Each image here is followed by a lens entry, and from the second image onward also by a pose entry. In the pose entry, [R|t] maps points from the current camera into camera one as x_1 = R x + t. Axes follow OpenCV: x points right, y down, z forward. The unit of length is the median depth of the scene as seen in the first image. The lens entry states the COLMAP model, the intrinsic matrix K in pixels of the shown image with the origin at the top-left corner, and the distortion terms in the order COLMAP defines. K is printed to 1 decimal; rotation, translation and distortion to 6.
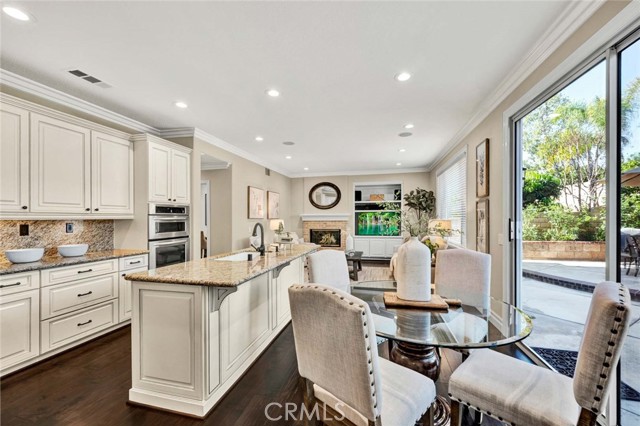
lens RADIAL K [[257.8, 0, 325.7], [0, 257.8, 220.0], [0, 0, 1]] dist [-0.005257, -0.000186]
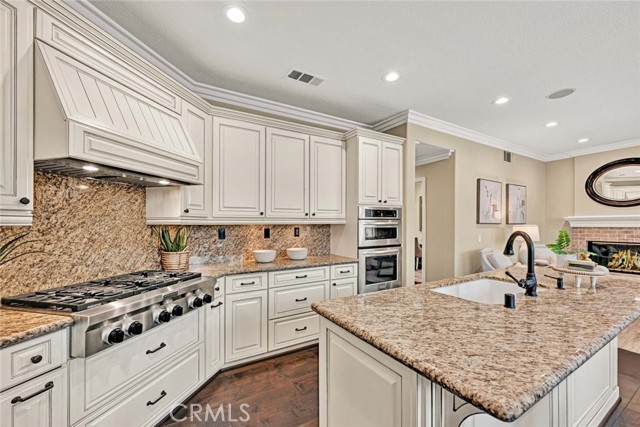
lens RADIAL K [[259.5, 0, 315.1], [0, 259.5, 225.7], [0, 0, 1]] dist [-0.009794, -0.000486]
pose [[0.682970, 0.006508, -0.730418, -0.141049], [-0.003760, 0.999978, 0.005394, -0.001713], [0.730437, -0.000938, 0.682980, 0.288087]]
